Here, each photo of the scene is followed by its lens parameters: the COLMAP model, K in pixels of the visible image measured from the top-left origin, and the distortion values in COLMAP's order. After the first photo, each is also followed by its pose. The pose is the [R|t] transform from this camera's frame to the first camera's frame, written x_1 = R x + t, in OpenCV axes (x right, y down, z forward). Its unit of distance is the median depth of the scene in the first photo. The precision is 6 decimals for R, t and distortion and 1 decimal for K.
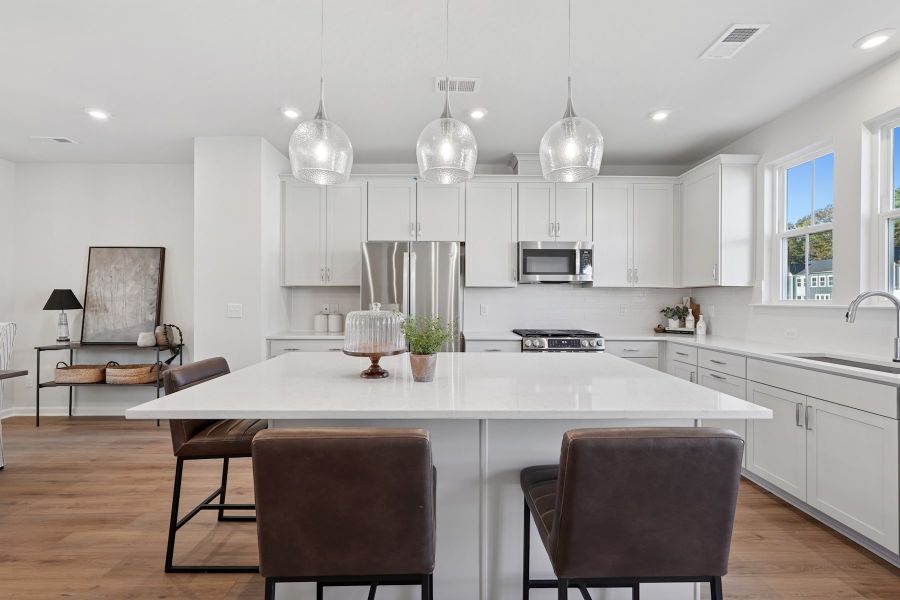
lens RADIAL K [[389.1, 0, 457.6], [0, 389.1, 298.8], [0, 0, 1]] dist [-0.002108, -0.000372]
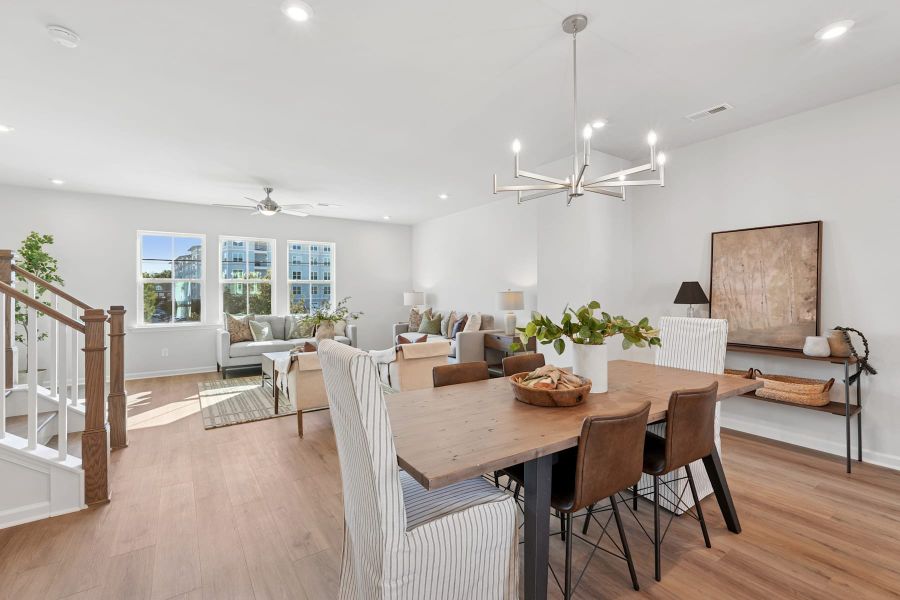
lens RADIAL K [[396.3, 0, 452.0], [0, 396.3, 291.3], [0, 0, 1]] dist [-0.010087, 0.000438]
pose [[0.553983, -0.006547, -0.832502, -0.539248], [0.005197, 0.999977, -0.004406, -0.000347], [0.832512, -0.001886, 0.554004, 0.012842]]
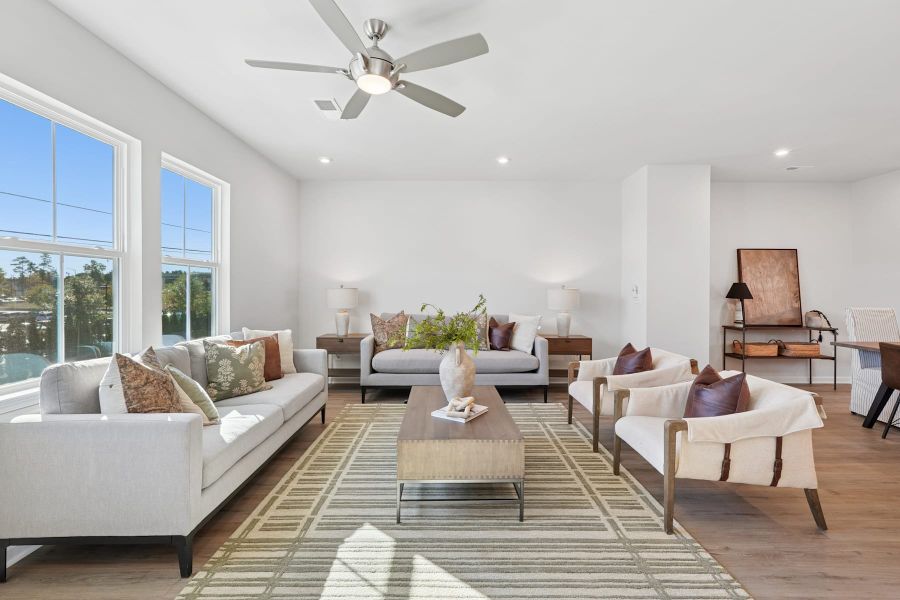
lens RADIAL K [[404.9, 0, 452.3], [0, 404.9, 294.0], [0, 0, 1]] dist [-0.020001, 0.011894]
pose [[0.999960, 0.000685, -0.008930, -1.893948], [-0.000621, 0.999974, 0.007170, 0.003442], [0.008934, -0.007164, 0.999934, -0.311817]]
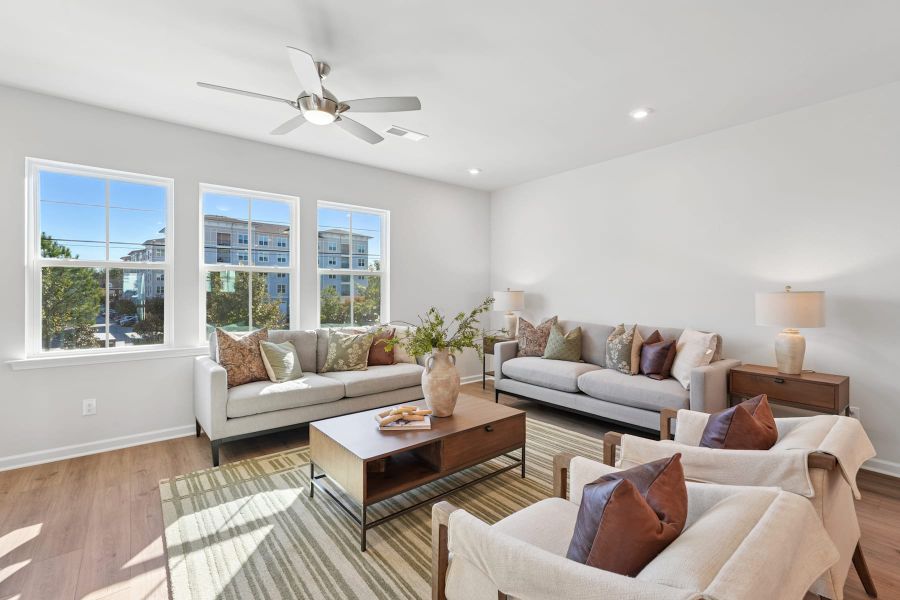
lens RADIAL K [[404.9, 0, 452.3], [0, 404.9, 294.0], [0, 0, 1]] dist [-0.020001, 0.011894]
pose [[0.609314, 0.004117, -0.792919, -1.360964], [-0.003321, 0.999991, 0.002641, 0.001714], [0.792922, 0.001025, 0.609322, 0.015735]]
